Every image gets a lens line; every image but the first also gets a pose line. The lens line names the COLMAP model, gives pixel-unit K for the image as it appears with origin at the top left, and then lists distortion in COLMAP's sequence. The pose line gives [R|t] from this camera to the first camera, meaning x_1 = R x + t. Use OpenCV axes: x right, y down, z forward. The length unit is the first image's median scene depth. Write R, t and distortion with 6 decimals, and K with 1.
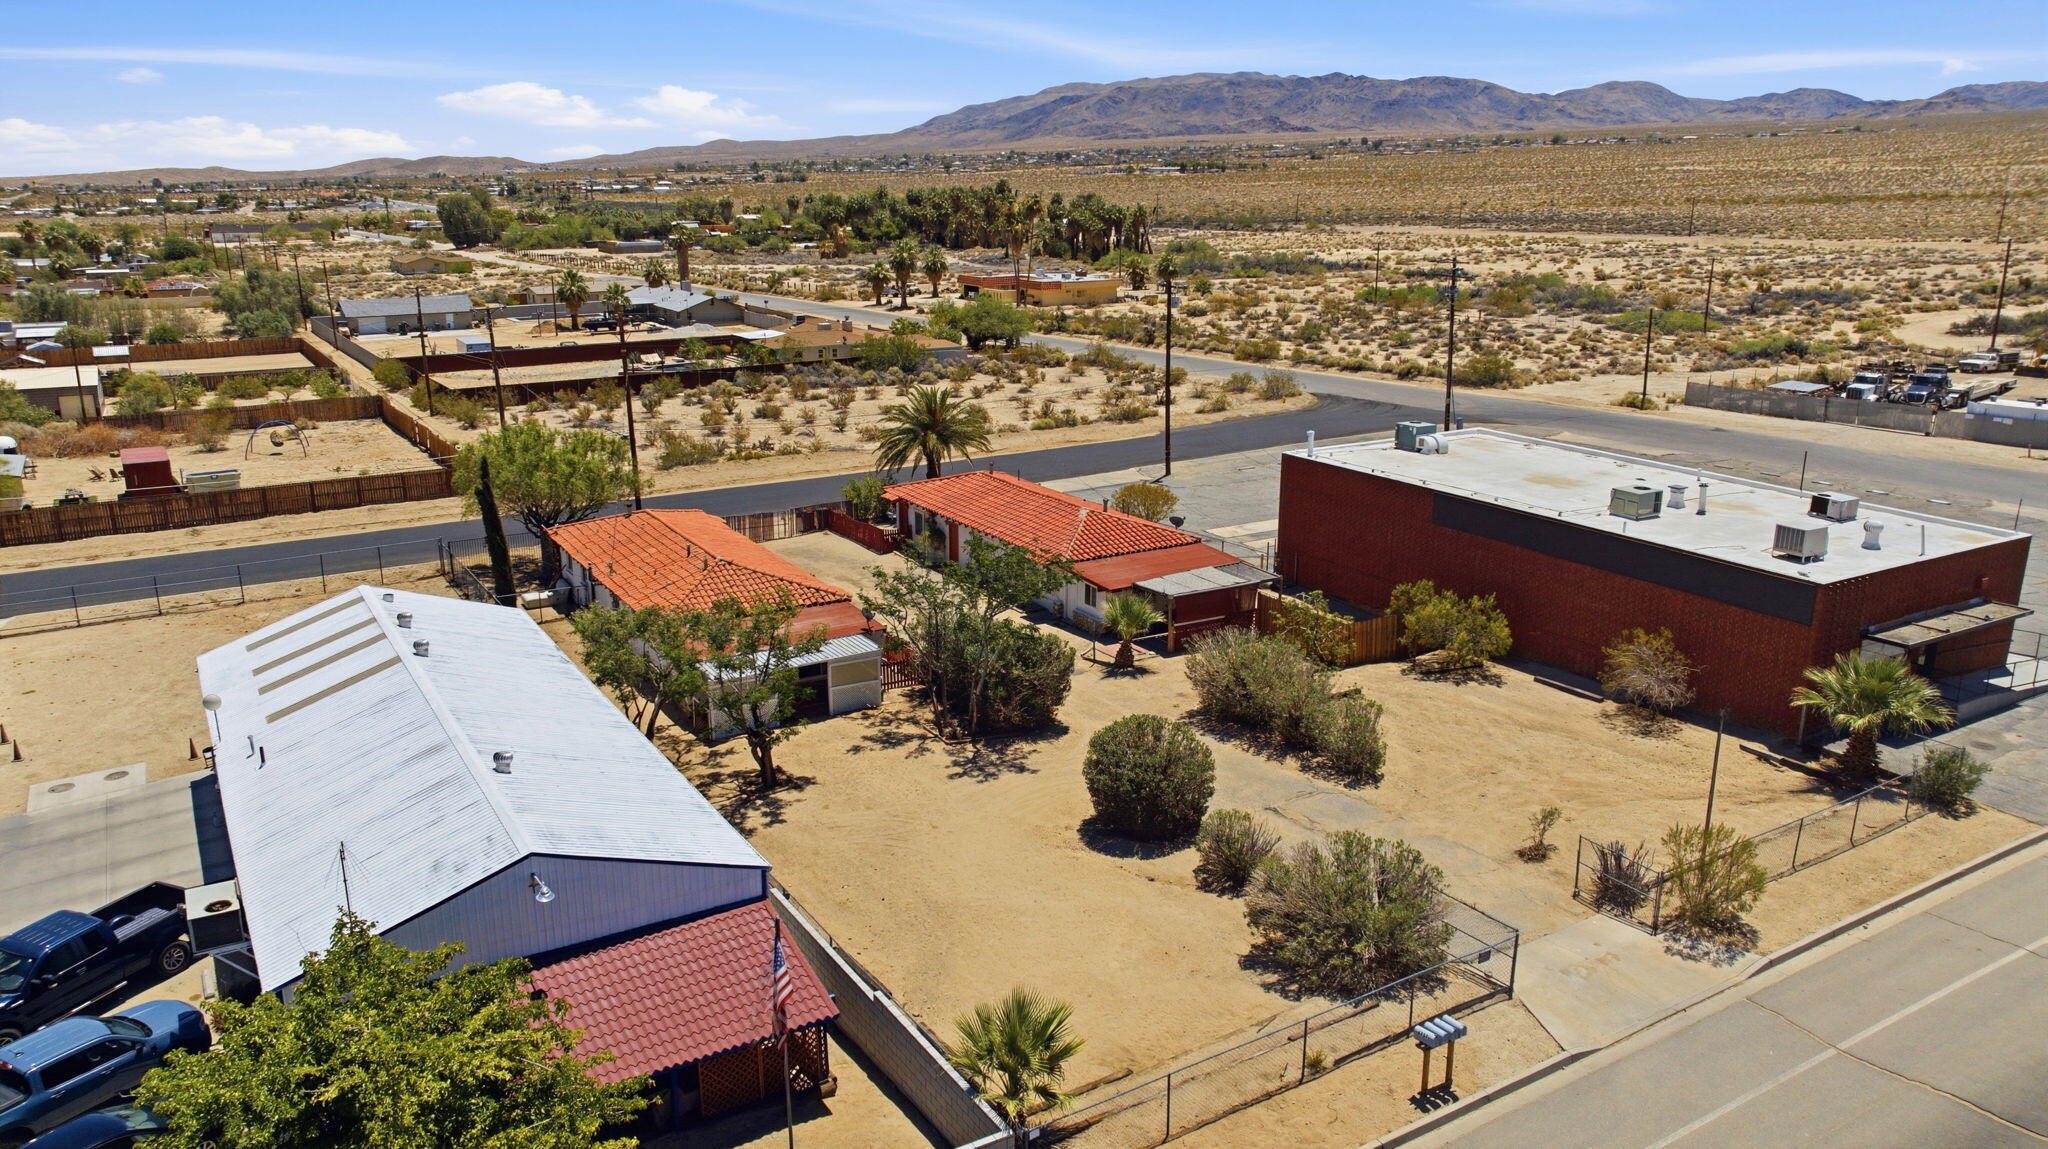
lens RADIAL K [[1441.5, 0, 1025.6], [0, 1441.5, 580.5], [0, 0, 1]] dist [-0.035451, 0.027769]
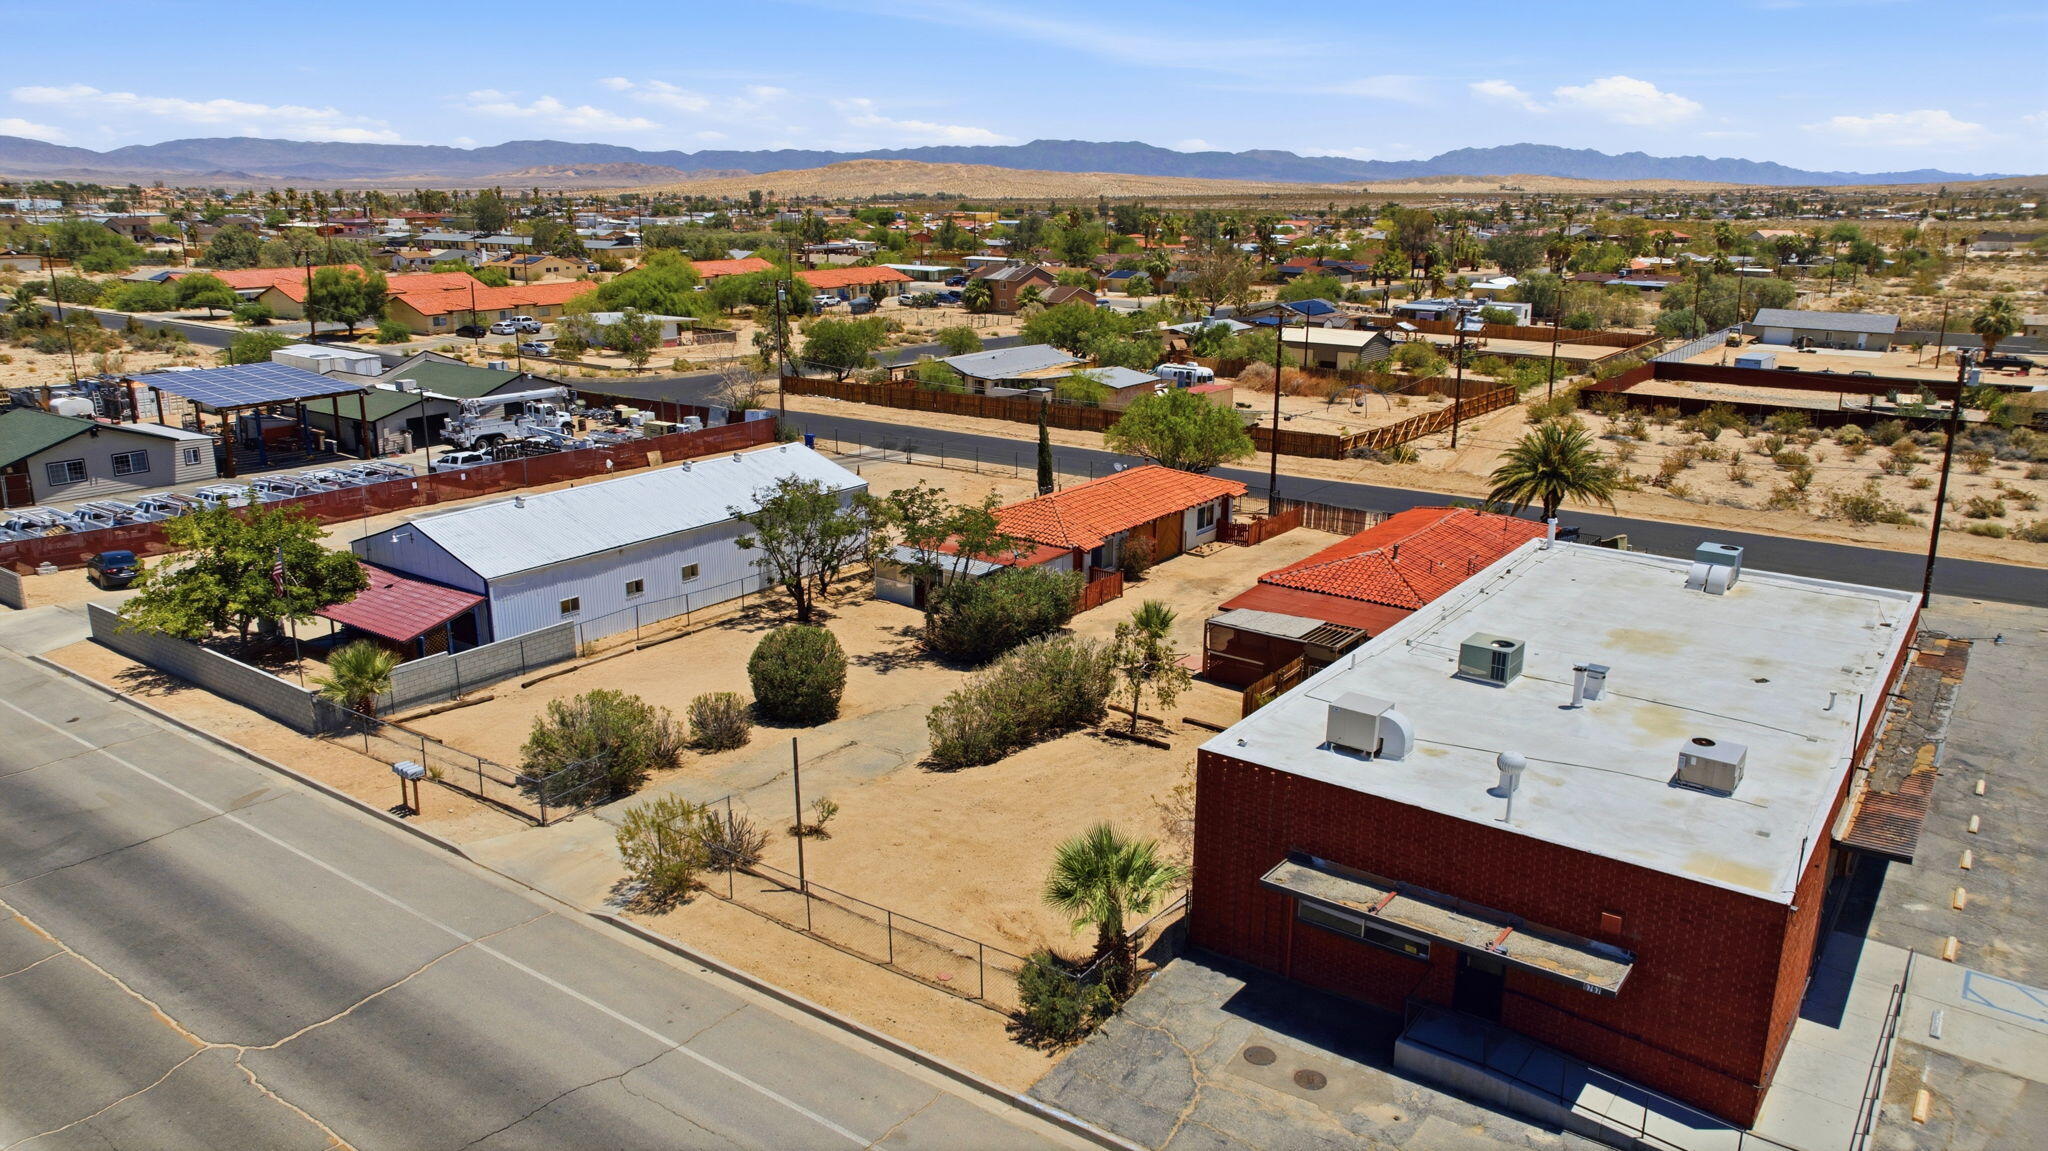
lens RADIAL K [[1441.5, 0, 1021.6], [0, 1441.5, 569.6], [0, 0, 1]] dist [-0.035451, 0.027769]
pose [[0.387822, 0.245170, -0.888530, 1.078017], [-0.254386, 0.955007, 0.152479, -0.165125], [0.885936, 0.166895, 0.432740, 0.522944]]
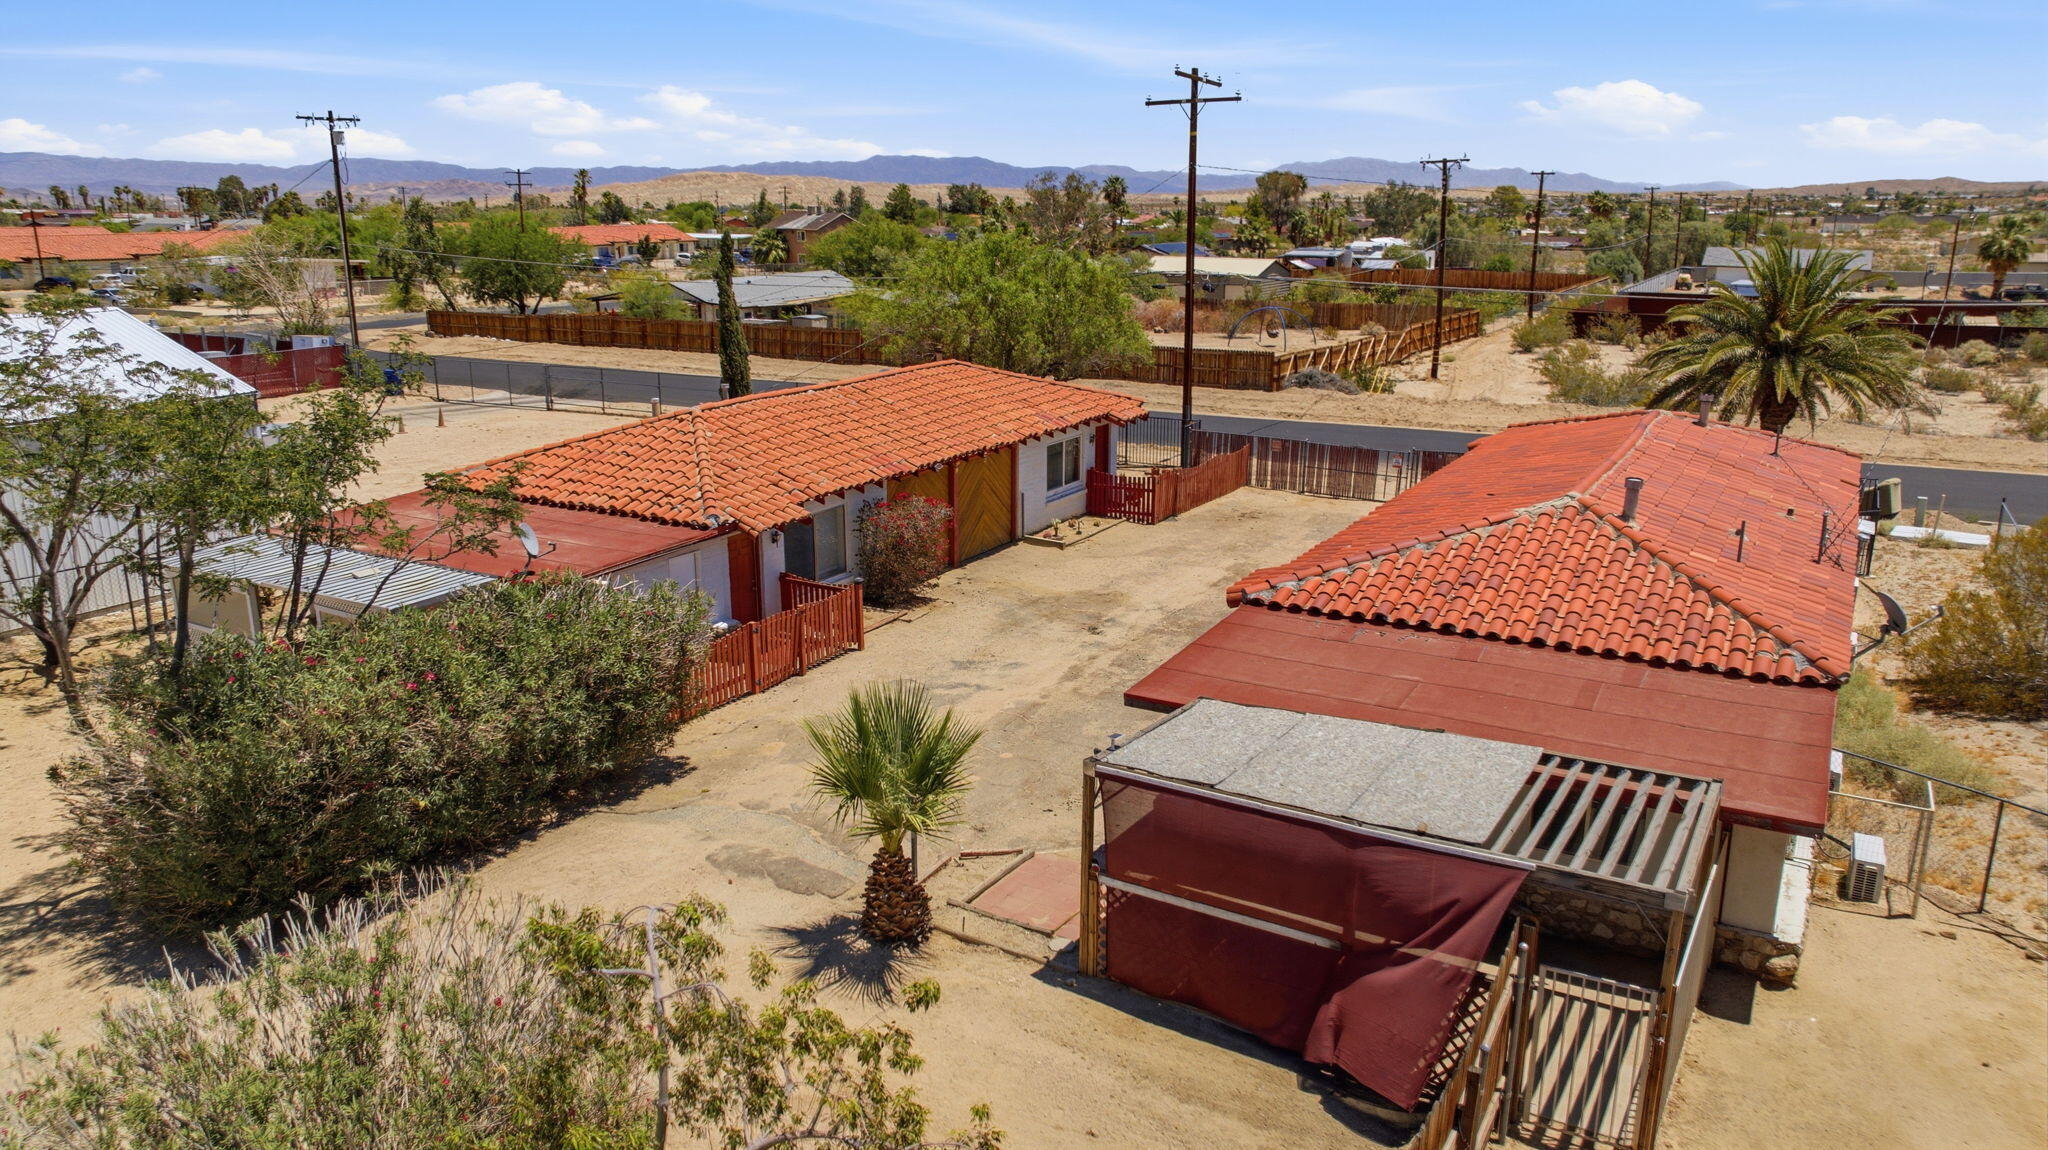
lens RADIAL K [[1441.5, 0, 1020.9], [0, 1441.5, 579.6], [0, 0, 1]] dist [-0.035451, 0.027769]
pose [[0.483041, 0.228718, -0.845198, 0.352485], [-0.237796, 0.963269, 0.124767, -0.057394], [0.842689, 0.140717, 0.519686, 0.990209]]
